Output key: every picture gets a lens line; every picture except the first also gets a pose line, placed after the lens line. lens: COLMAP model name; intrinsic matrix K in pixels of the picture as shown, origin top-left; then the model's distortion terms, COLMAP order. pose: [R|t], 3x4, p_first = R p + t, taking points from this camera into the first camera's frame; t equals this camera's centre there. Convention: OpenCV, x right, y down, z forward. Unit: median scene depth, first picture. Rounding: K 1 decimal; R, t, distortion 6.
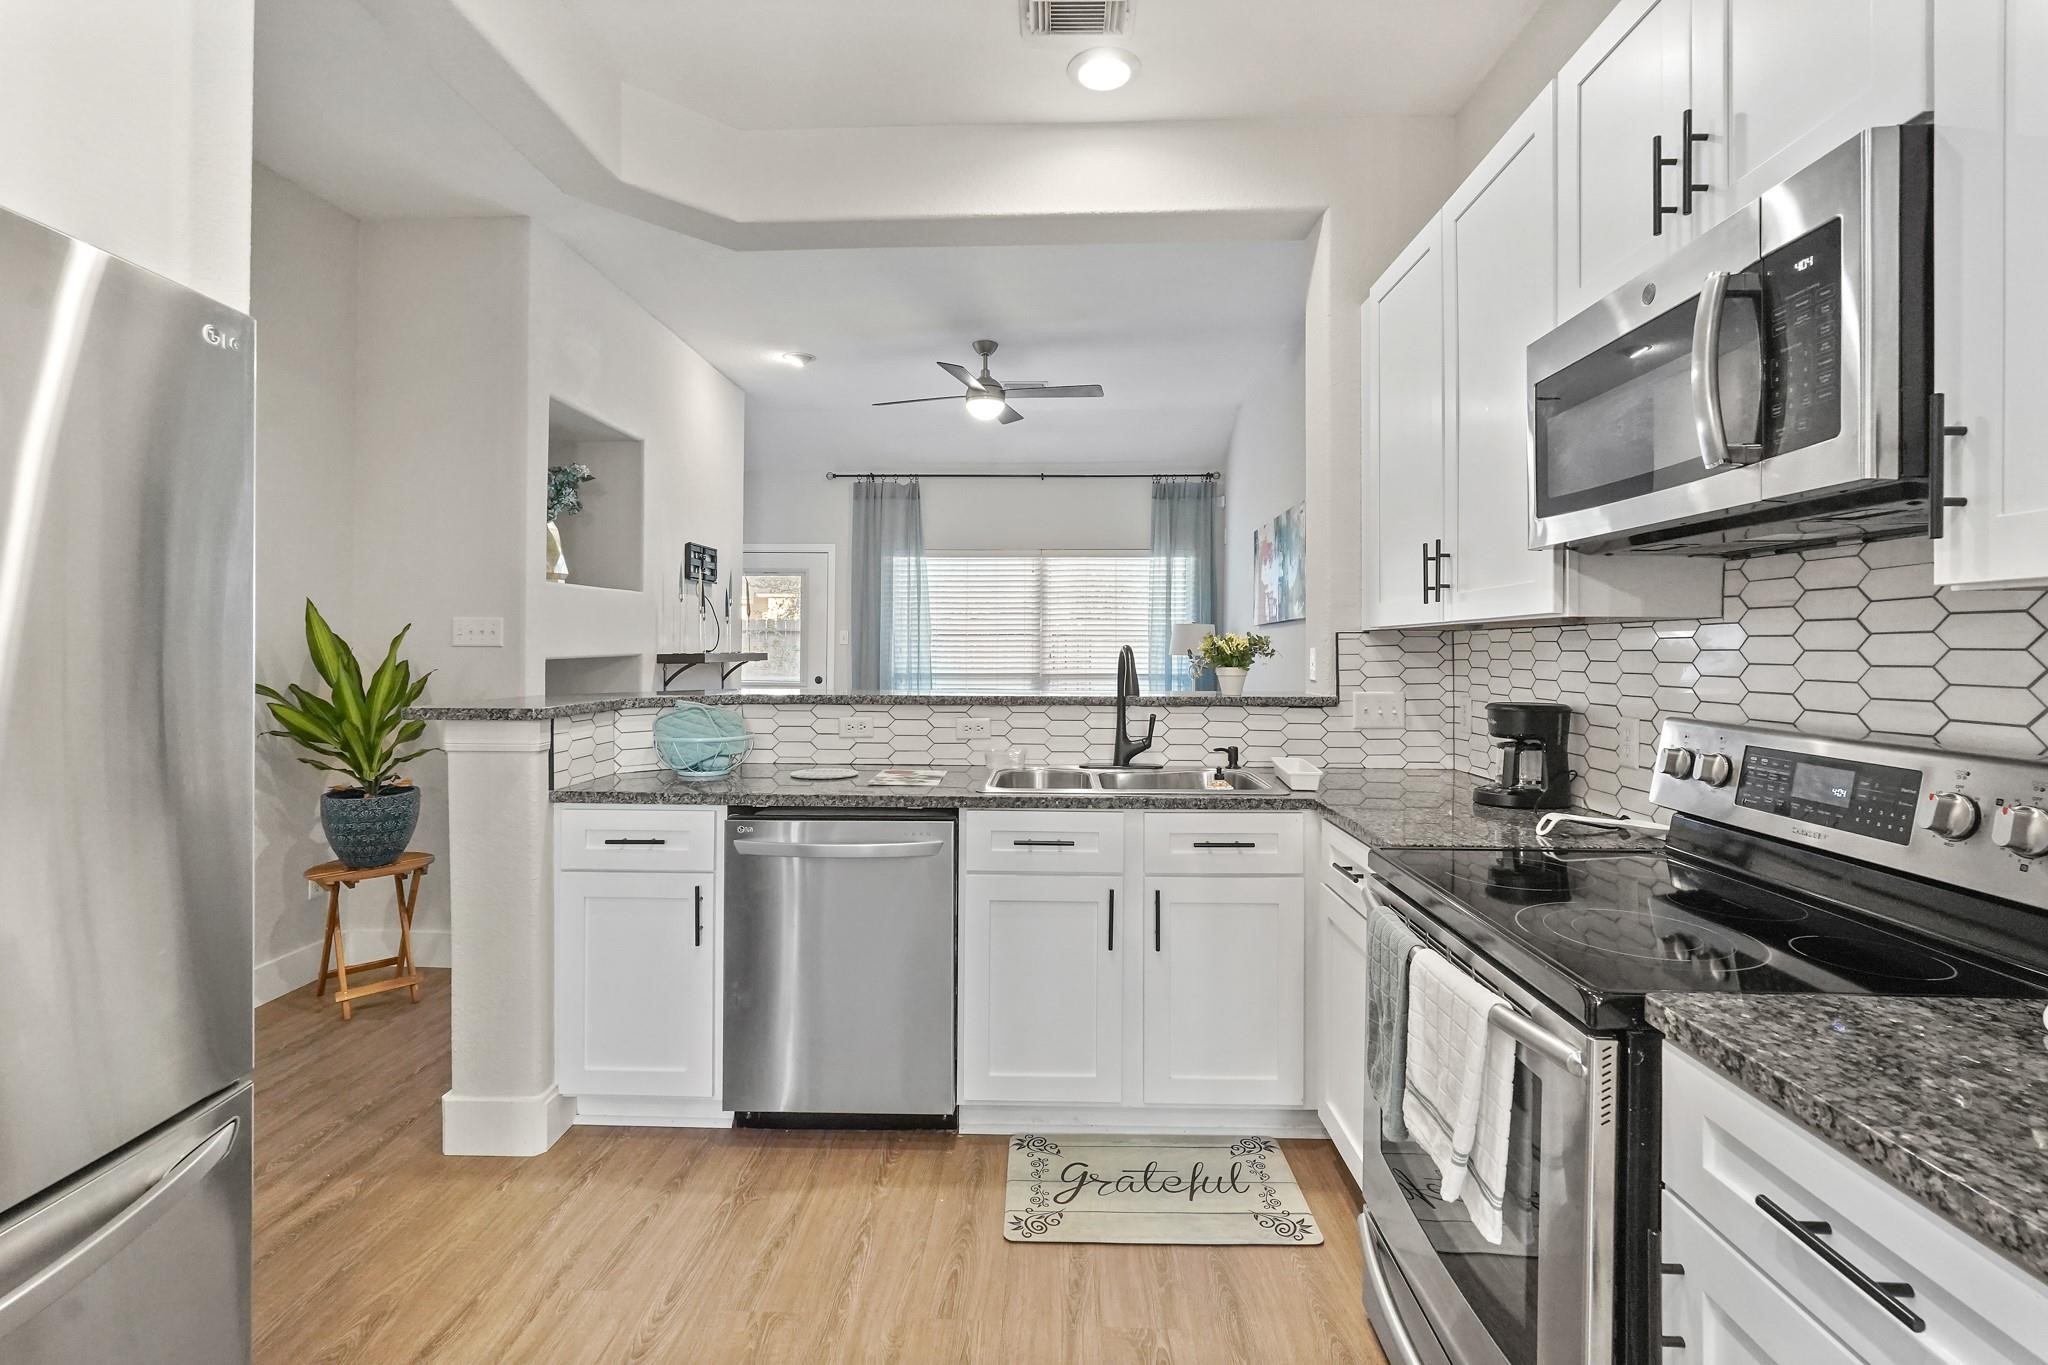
lens RADIAL K [[919.4, 0, 1023.1], [0, 919.4, 643.2], [0, 0, 1]] dist [-0.017663, 0.011326]
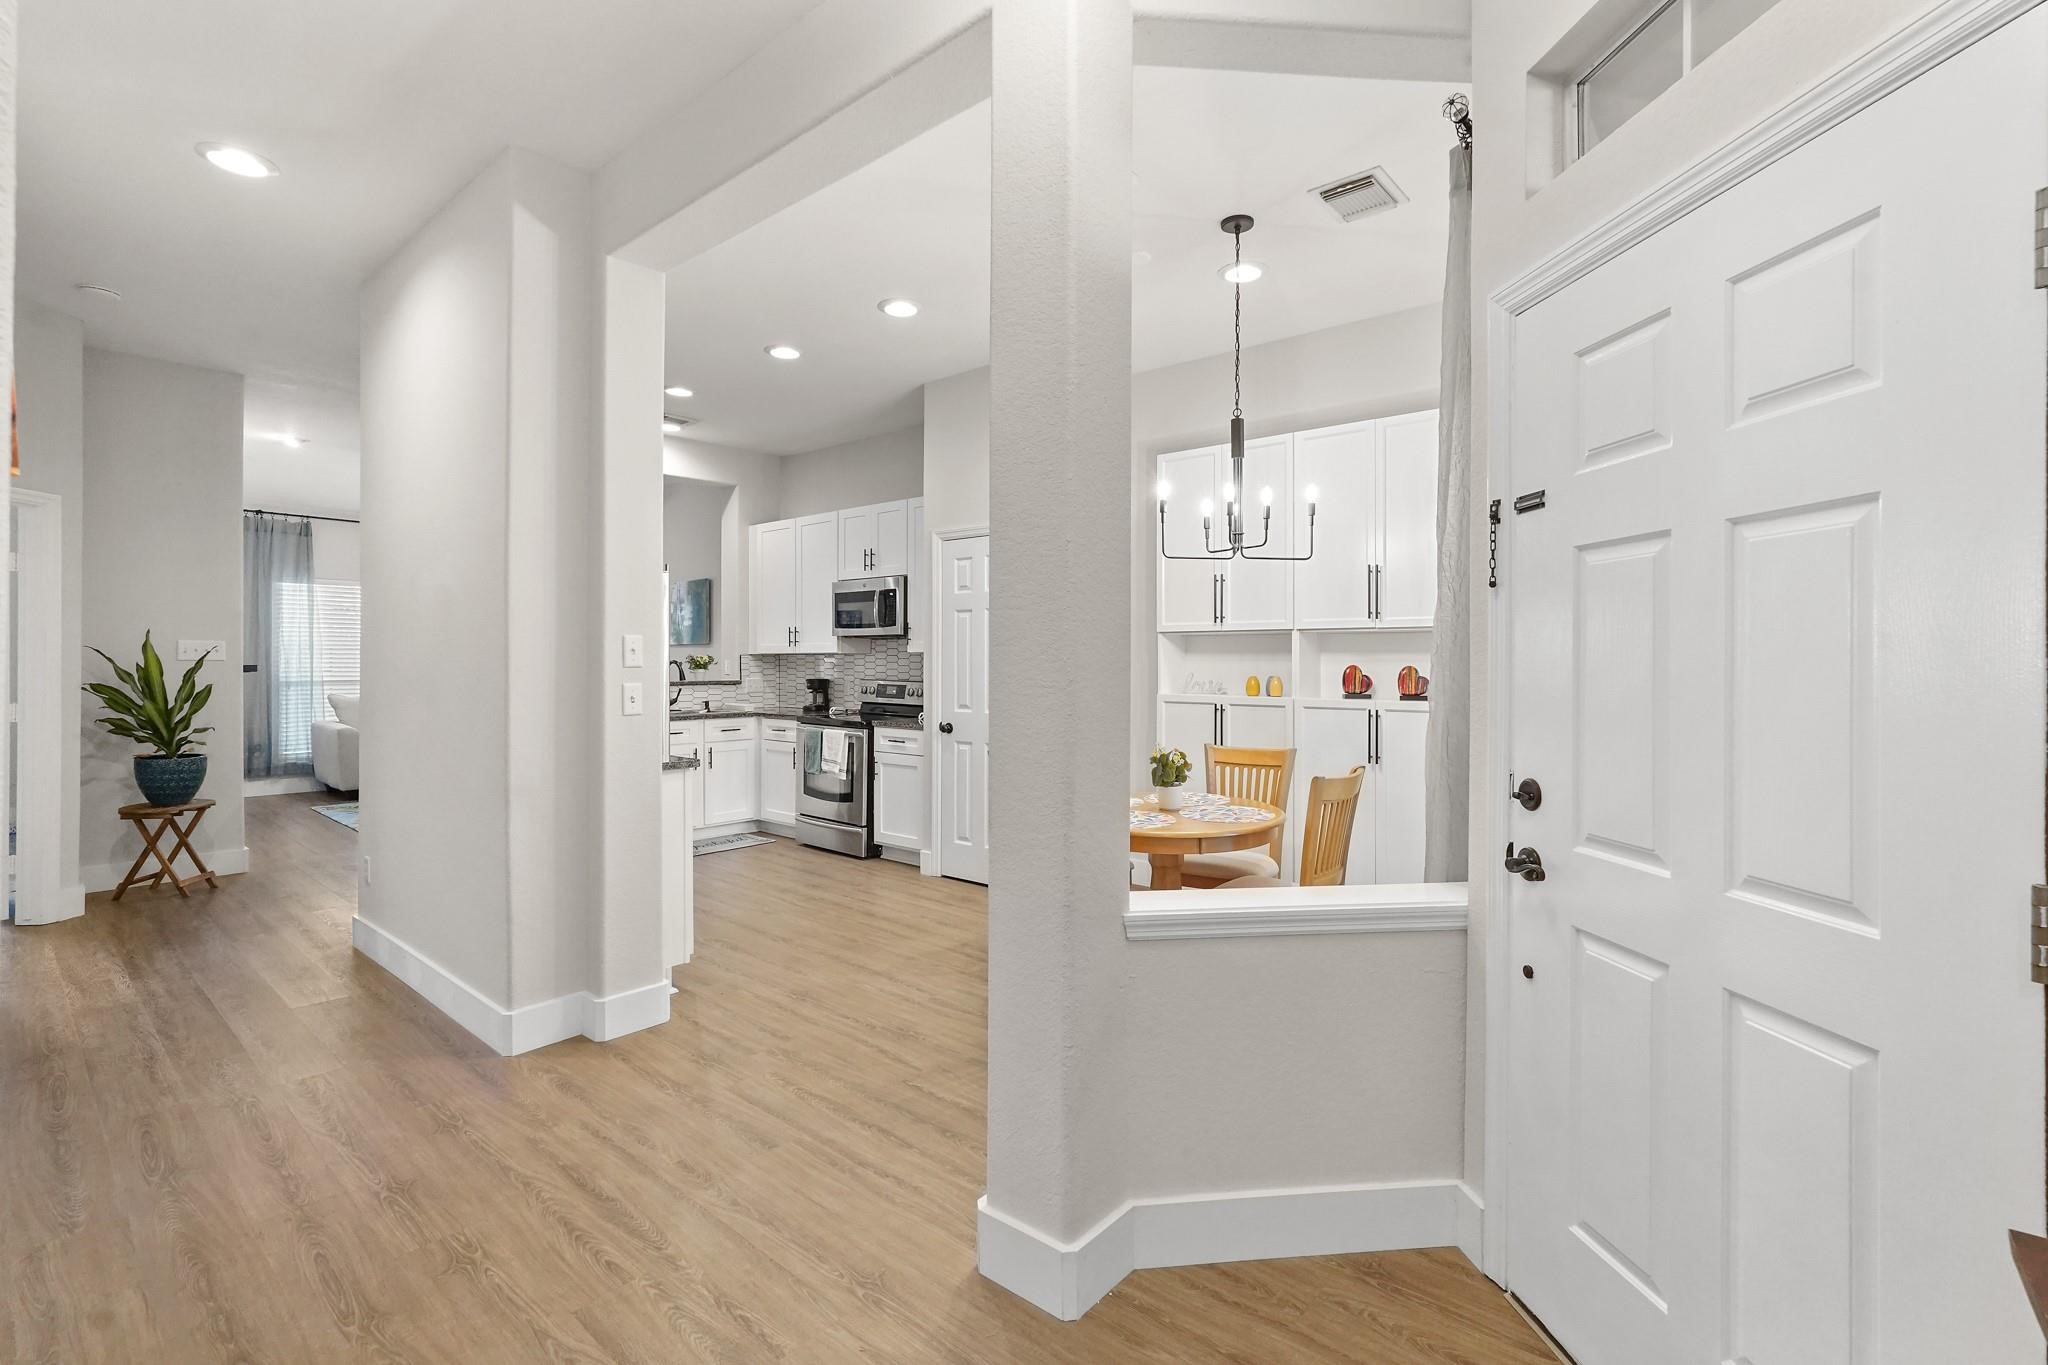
lens RADIAL K [[909.4, 0, 1026.1], [0, 909.4, 662.7], [0, 0, 1]] dist [-0.017405, 0.010376]
pose [[0.622861, -0.004370, 0.782320, -1.391266], [-0.005577, 0.999934, 0.010026, -0.024175], [-0.782313, -0.010608, 0.622796, -1.452176]]
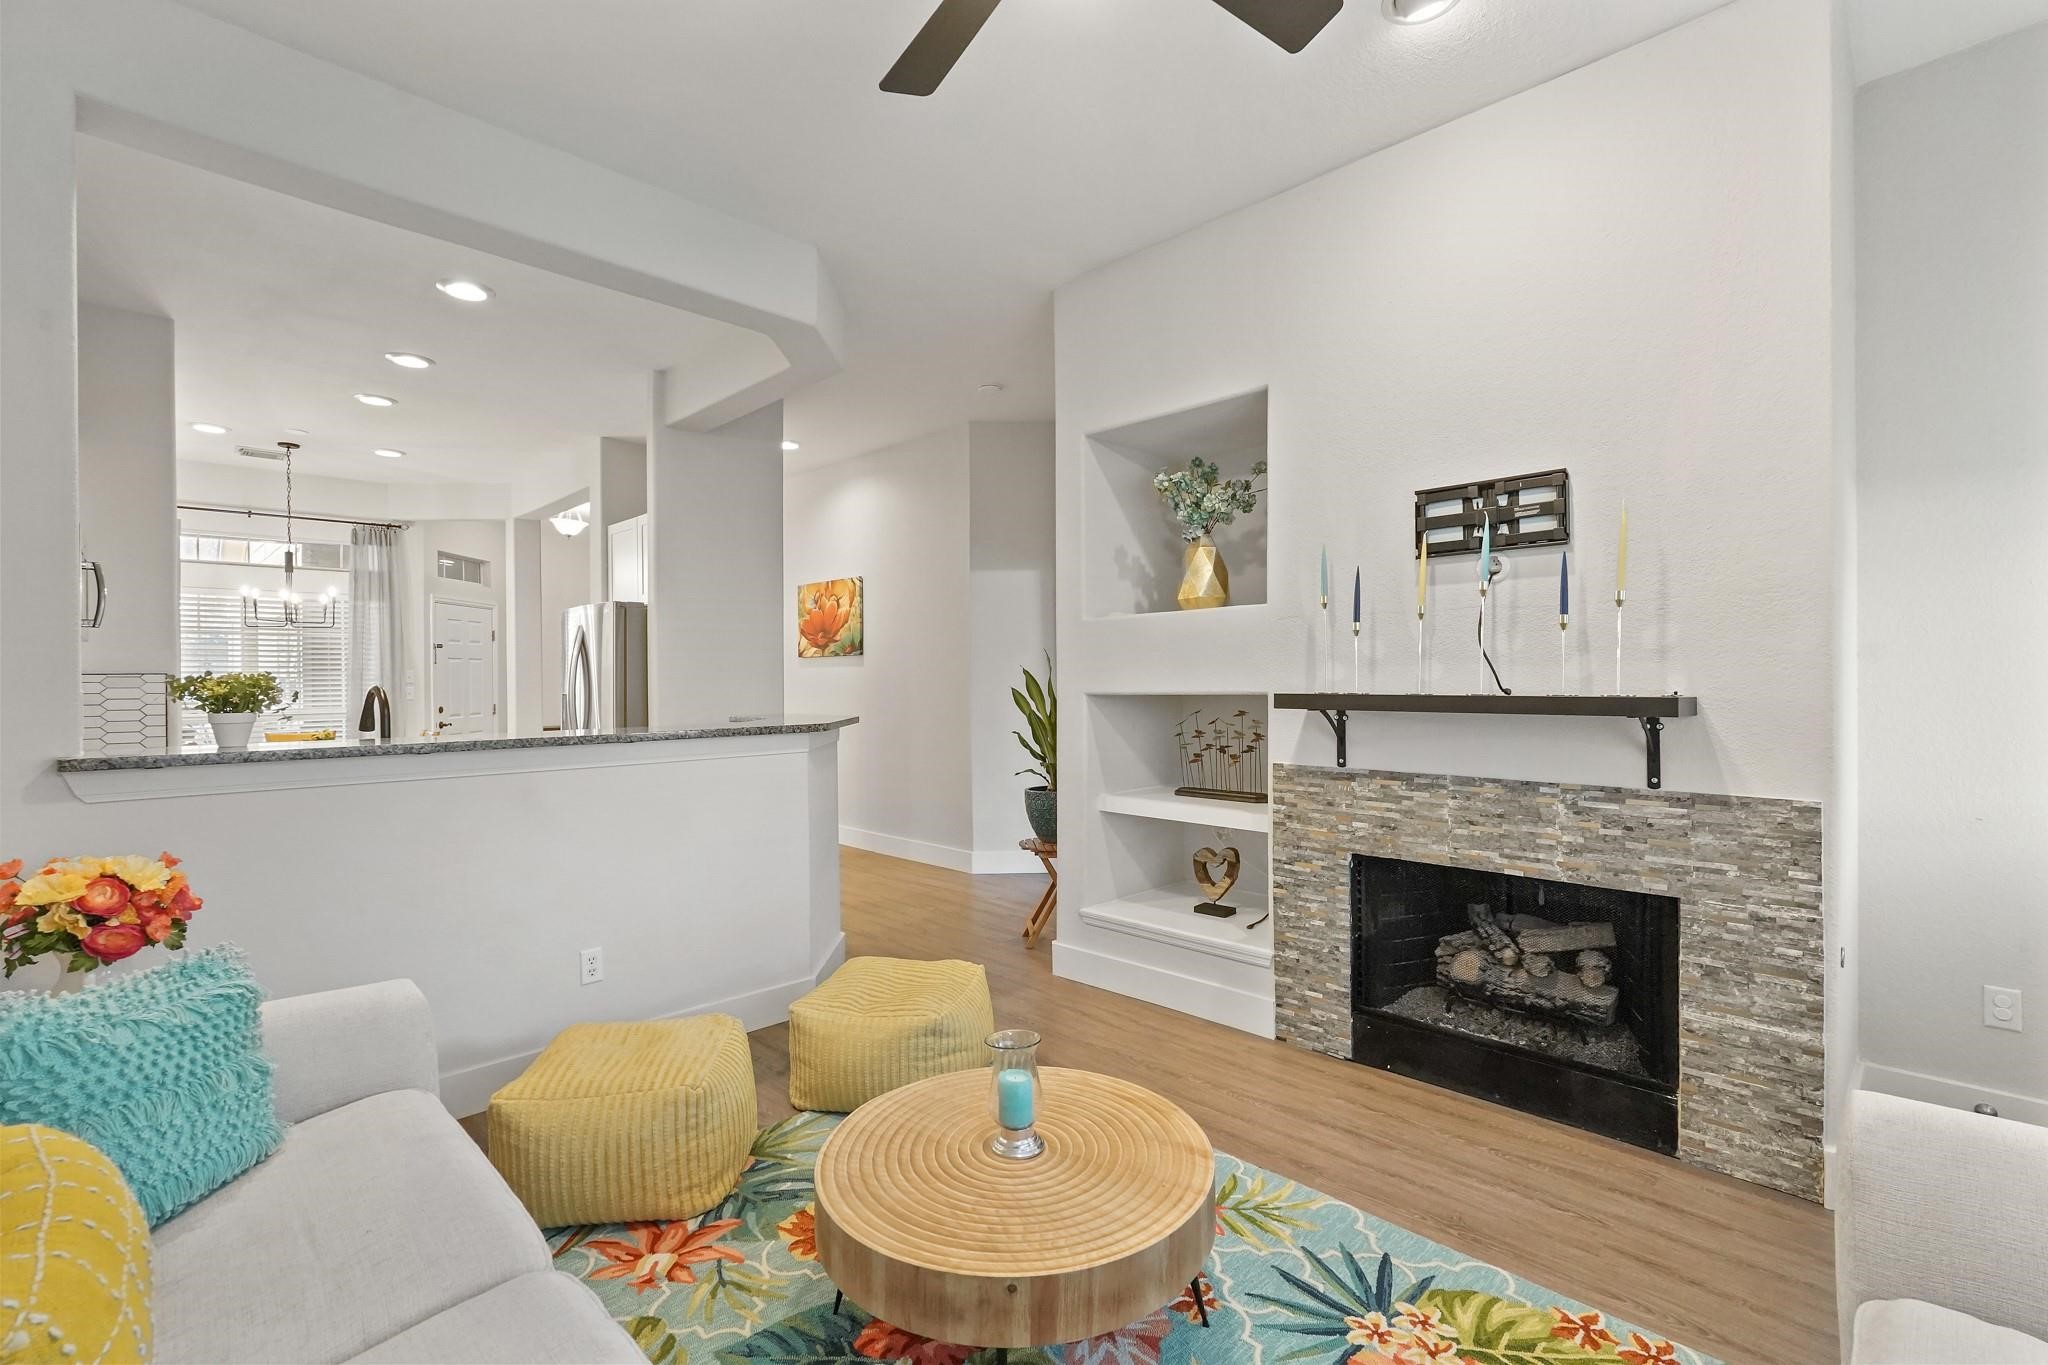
lens RADIAL K [[907.6, 0, 1031.4], [0, 907.6, 674.1], [0, 0, 1]] dist [-0.019670, 0.009812]
pose [[-0.683023, -0.002786, -0.730392, 0.421024], [0.006886, 0.999924, -0.010254, 0.005575], [0.730365, -0.012033, -0.682952, 2.640284]]
